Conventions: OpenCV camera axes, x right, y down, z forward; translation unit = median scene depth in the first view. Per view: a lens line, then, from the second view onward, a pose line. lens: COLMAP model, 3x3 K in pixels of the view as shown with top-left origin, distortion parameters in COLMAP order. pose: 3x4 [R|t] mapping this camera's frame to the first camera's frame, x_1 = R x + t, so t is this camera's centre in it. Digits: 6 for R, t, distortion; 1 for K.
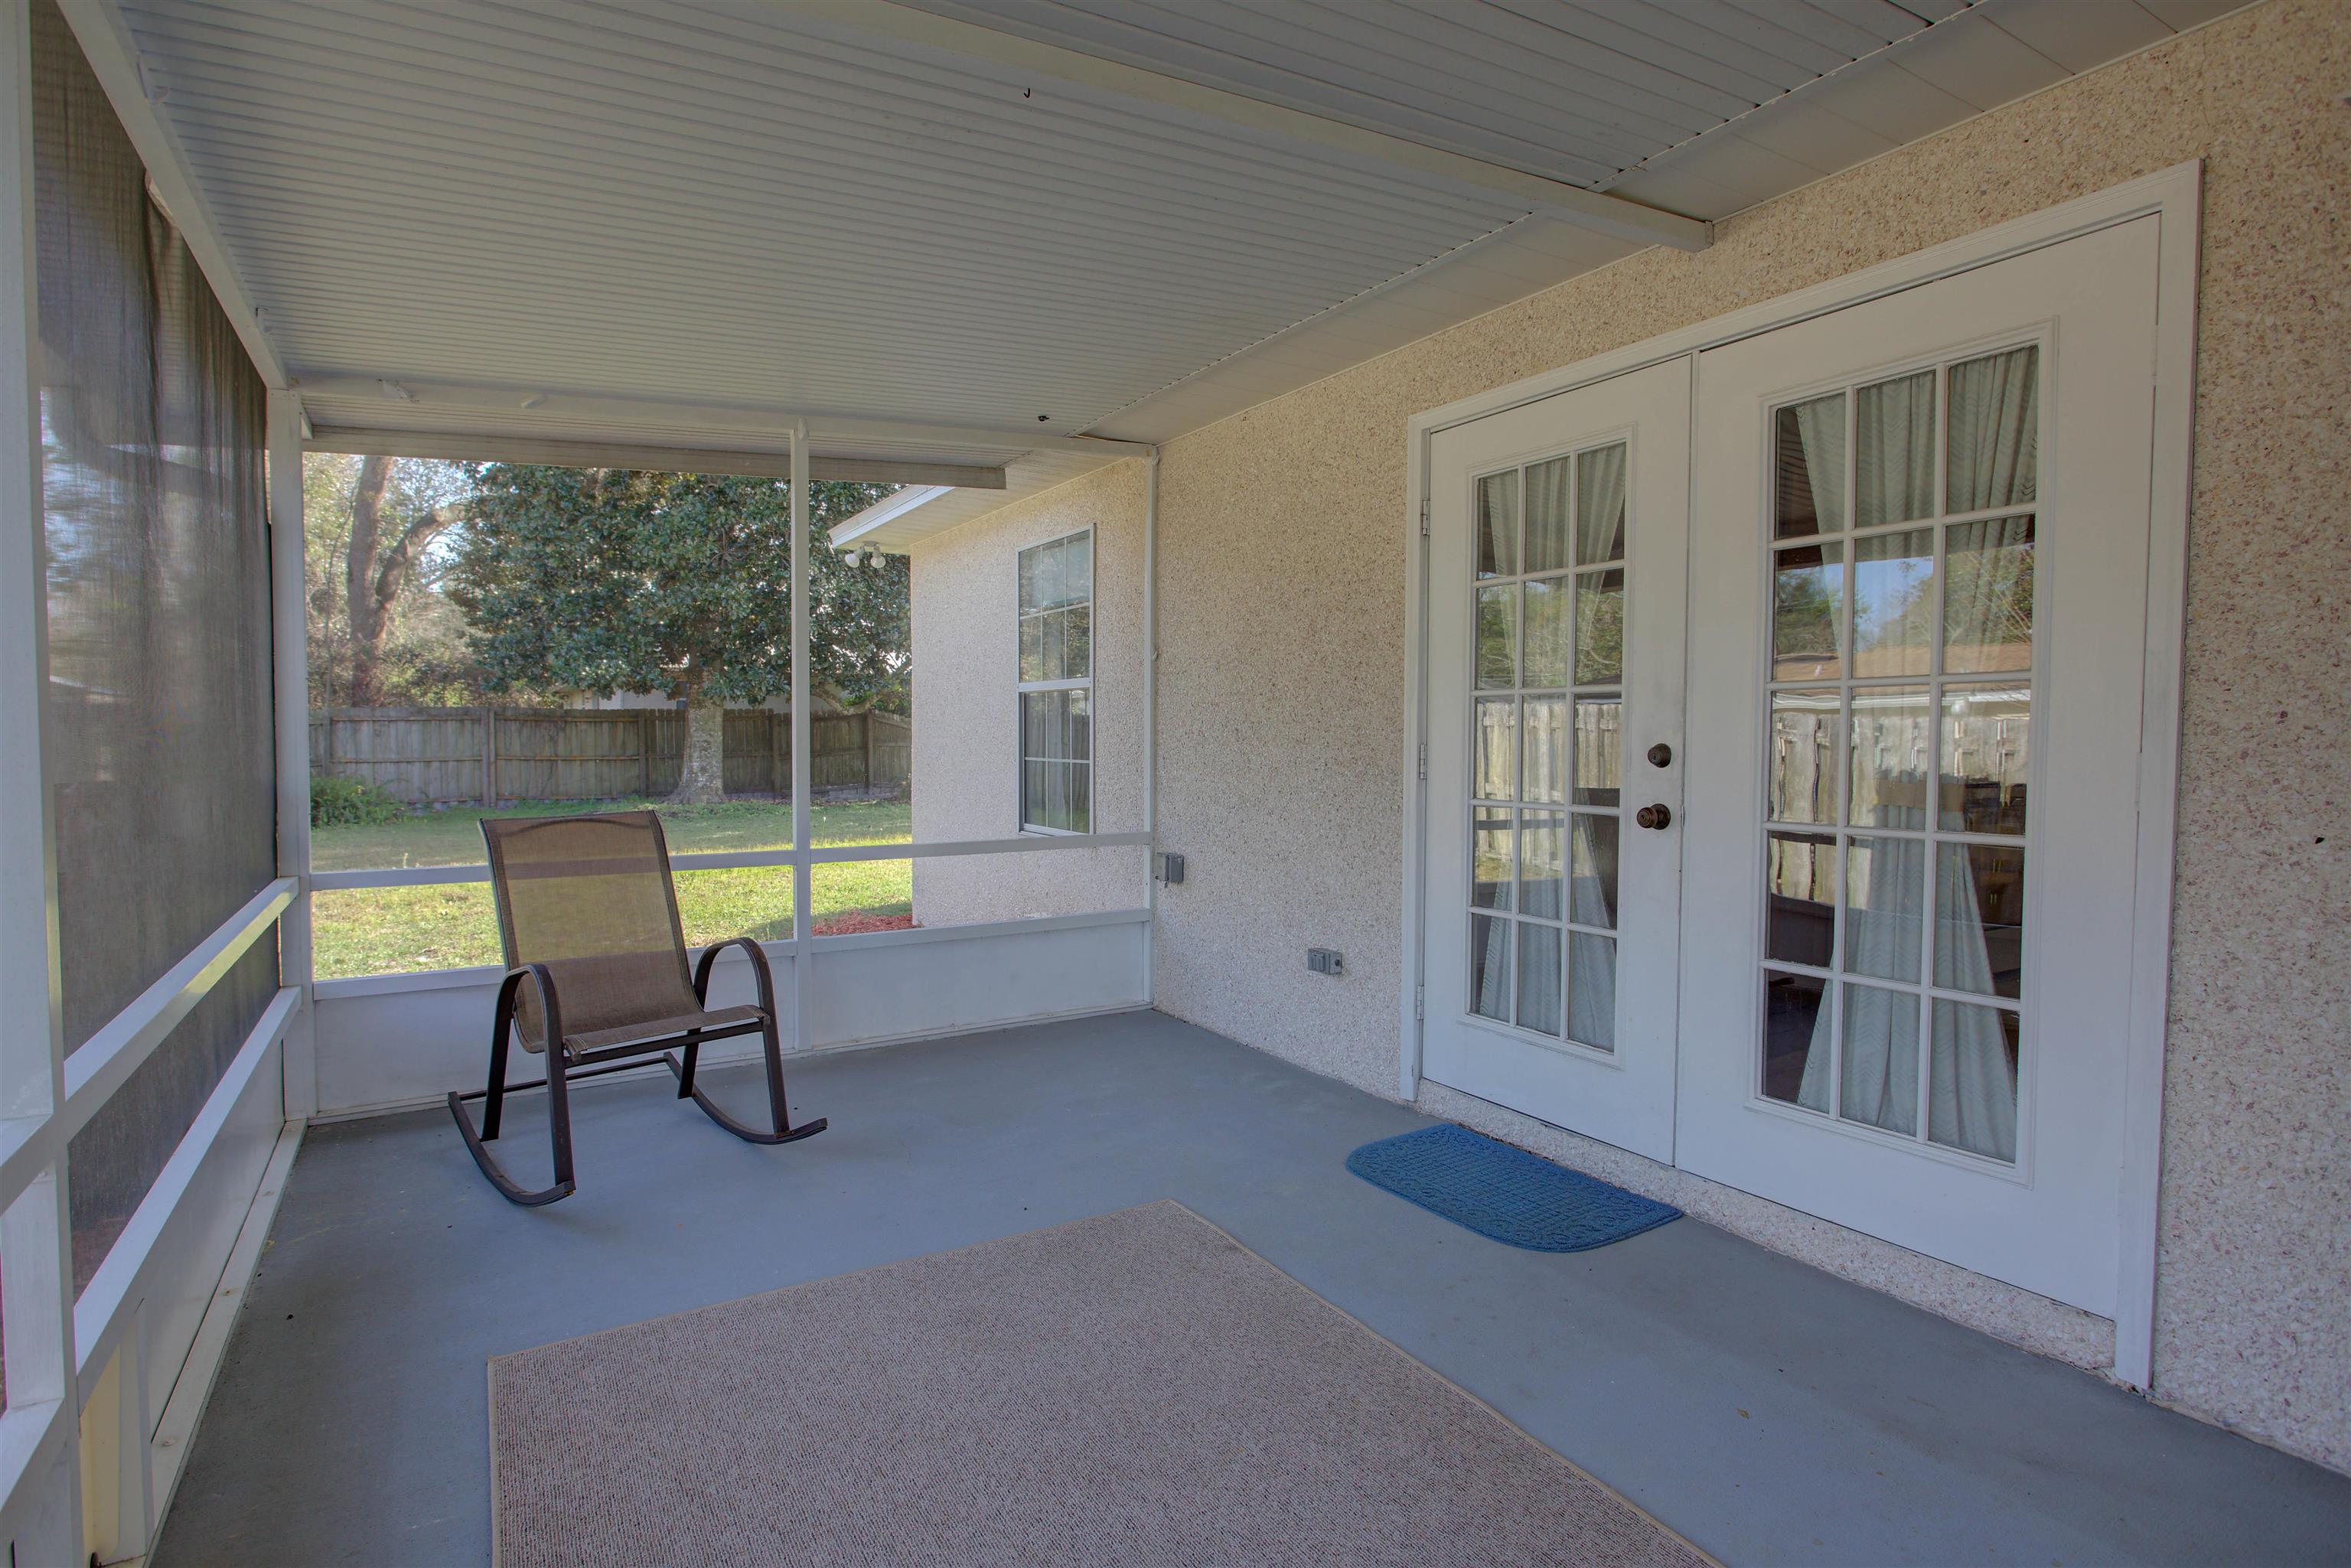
lens RADIAL K [[1176.7, 0, 1168.9], [0, 1176.7, 789.9], [0, 0, 1]] dist [-0.019990, 0.007967]
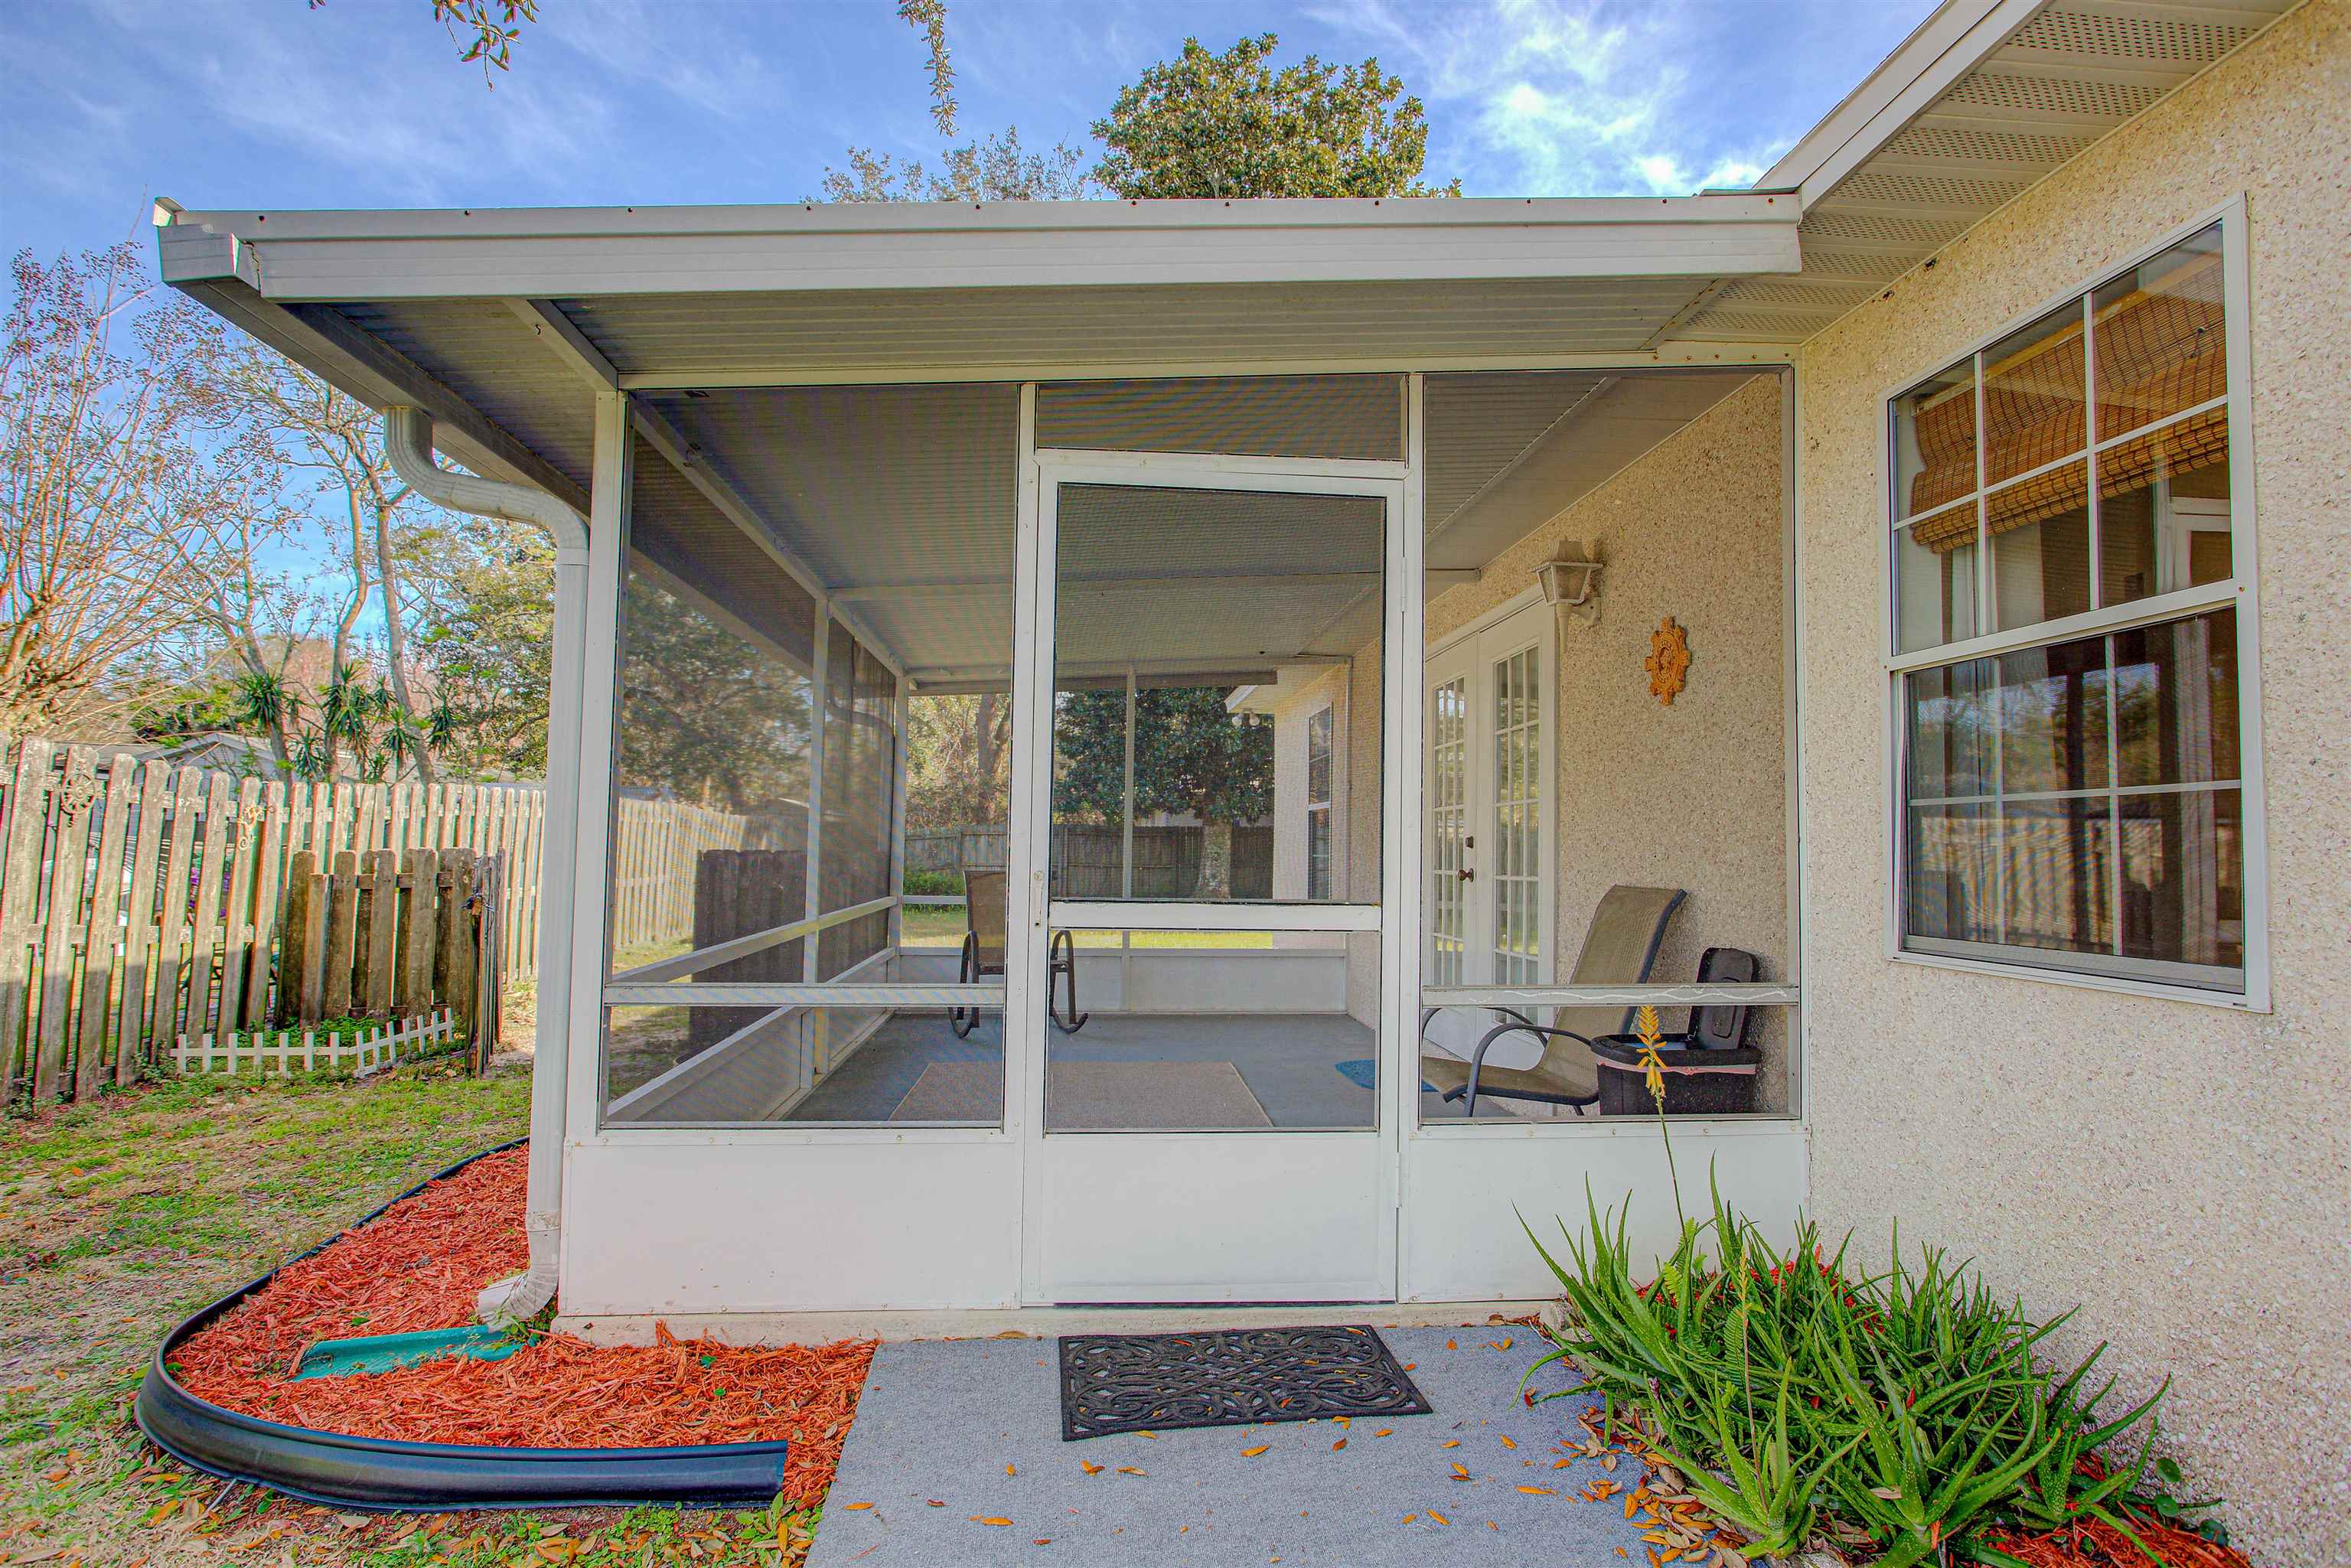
lens RADIAL K [[1203.6, 0, 1187.1], [0, 1203.6, 780.1], [0, 0, 1]] dist [-0.012289, 0.000208]
pose [[0.899589, -0.016429, -0.436428, 0.936344], [-0.031318, 0.994293, -0.101984, 0.090042], [0.435613, 0.105412, 0.893941, -1.014708]]
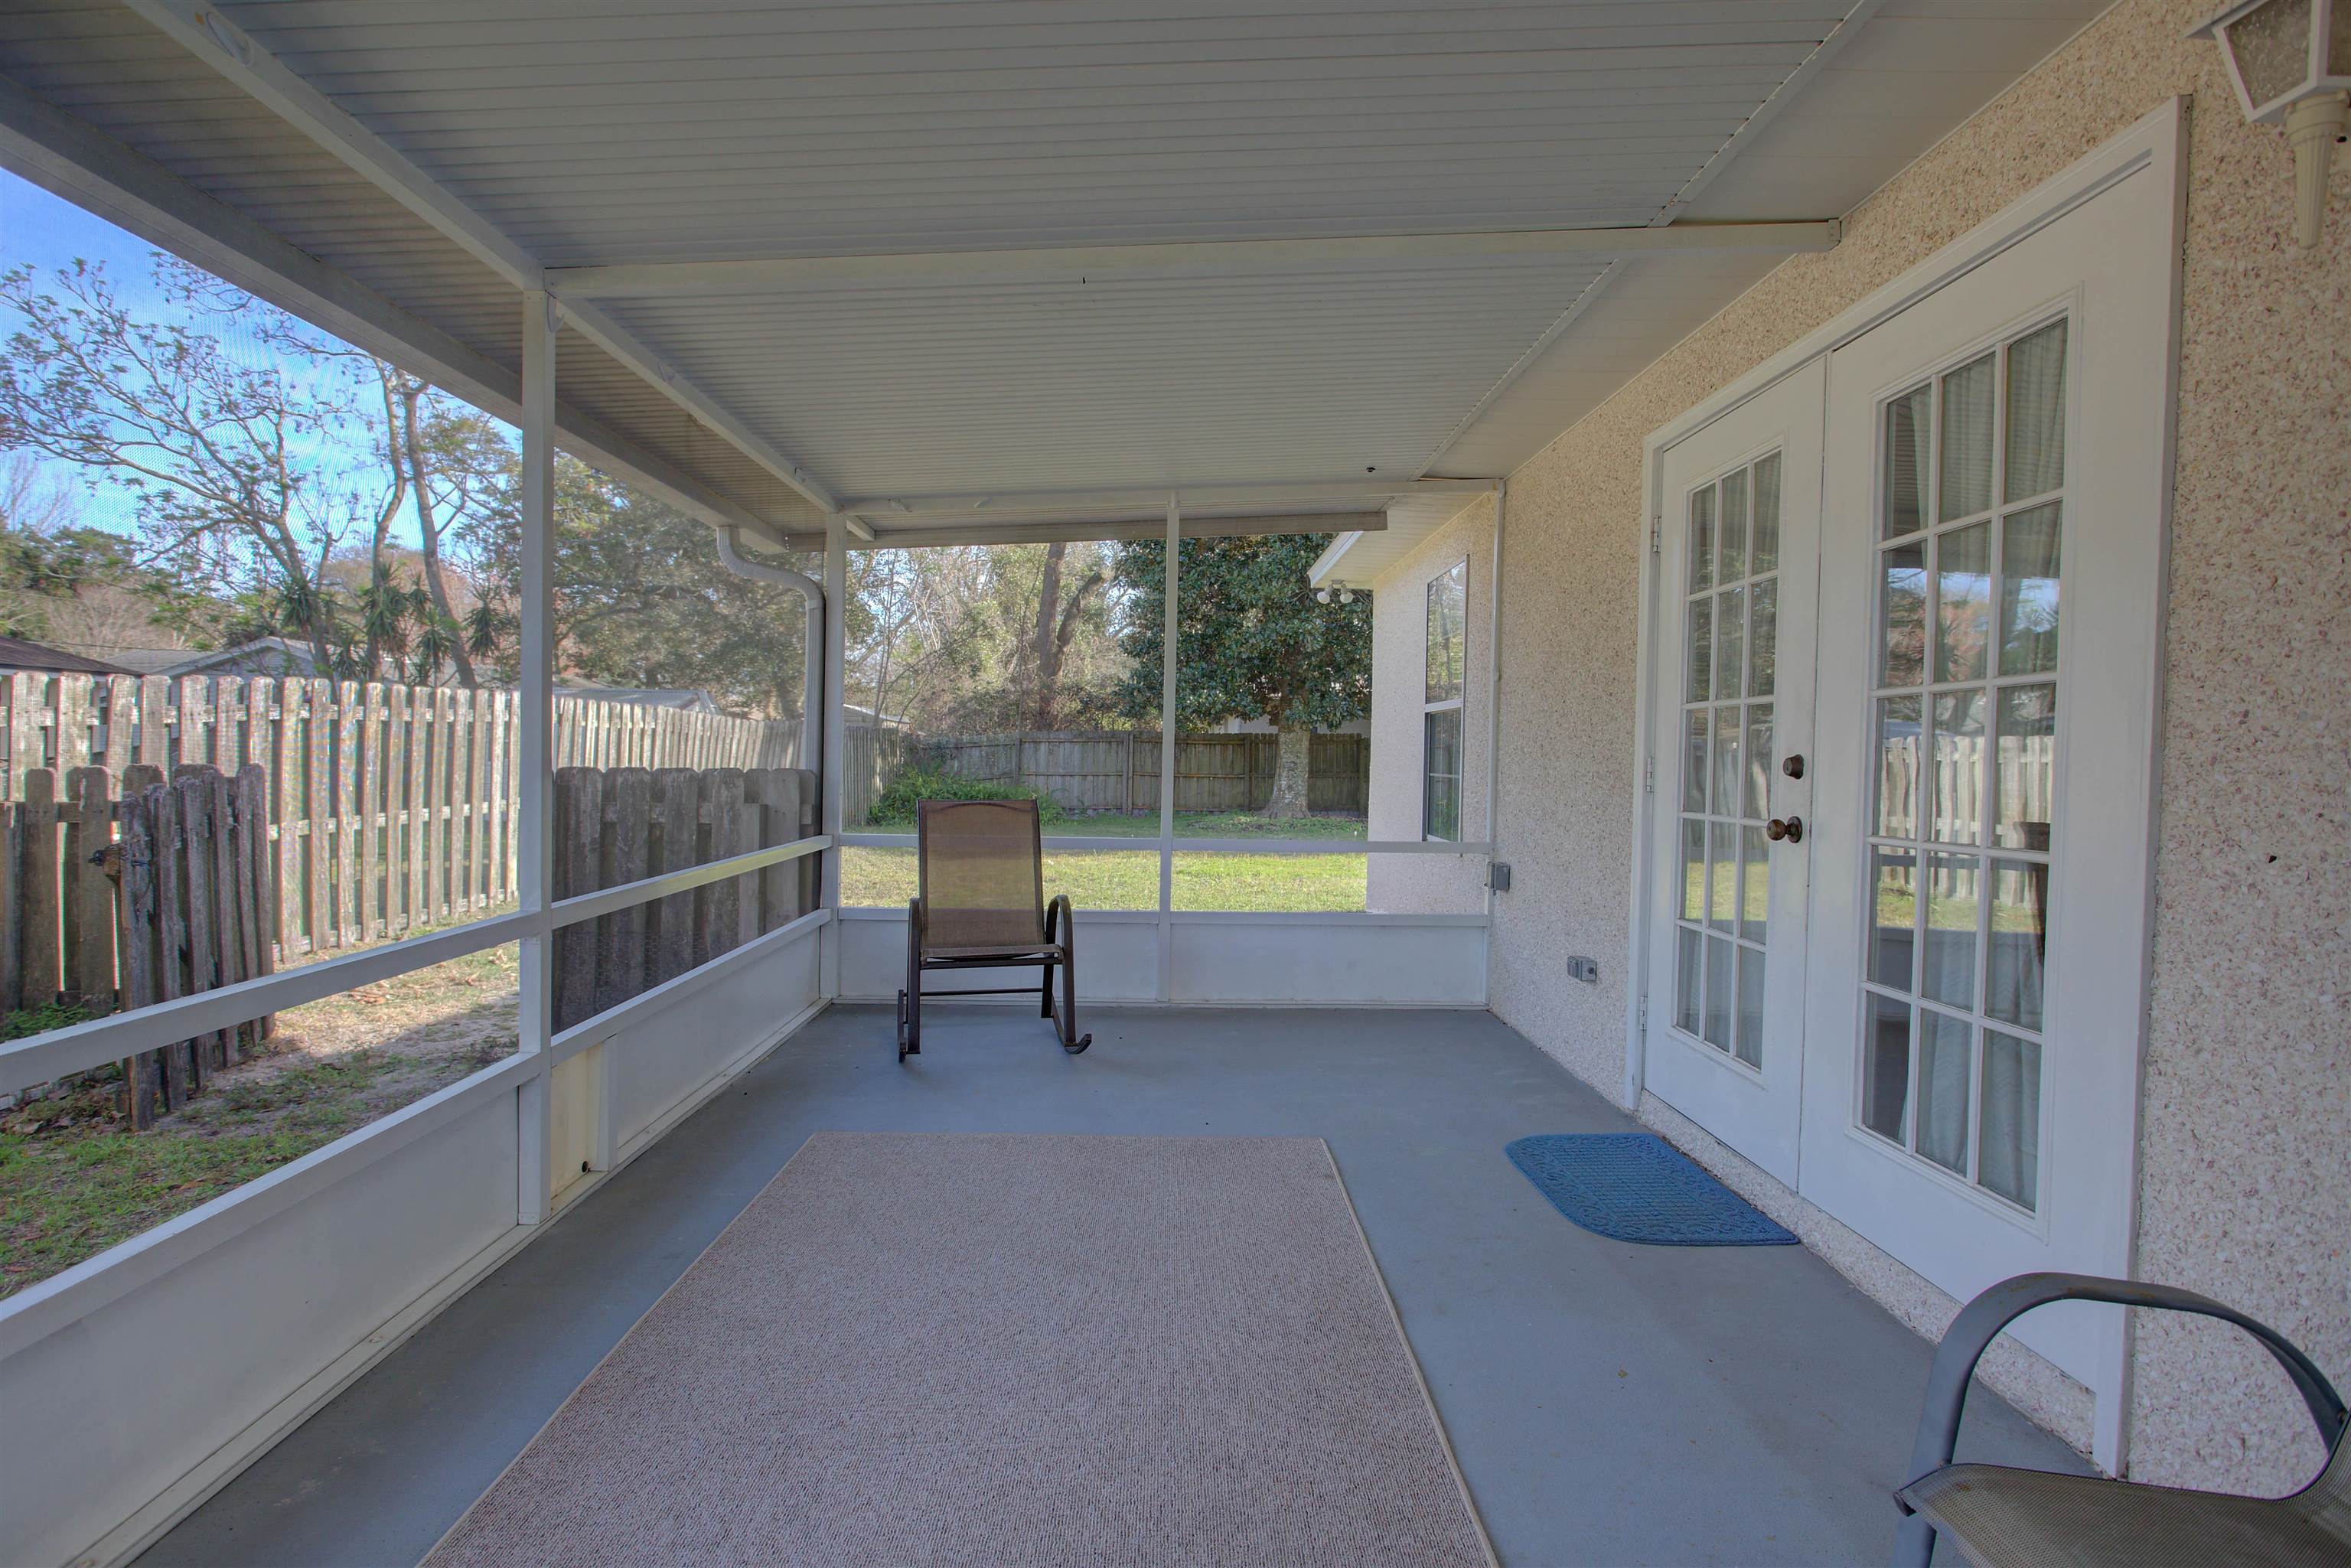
lens RADIAL K [[1176.7, 0, 1168.9], [0, 1176.7, 789.9], [0, 0, 1]] dist [-0.019990, 0.007967]
pose [[0.862095, 0.026628, -0.506047, 0.509656], [-0.038335, 0.999184, -0.012729, 0.024385], [0.505295, 0.030373, 0.862412, -0.111537]]
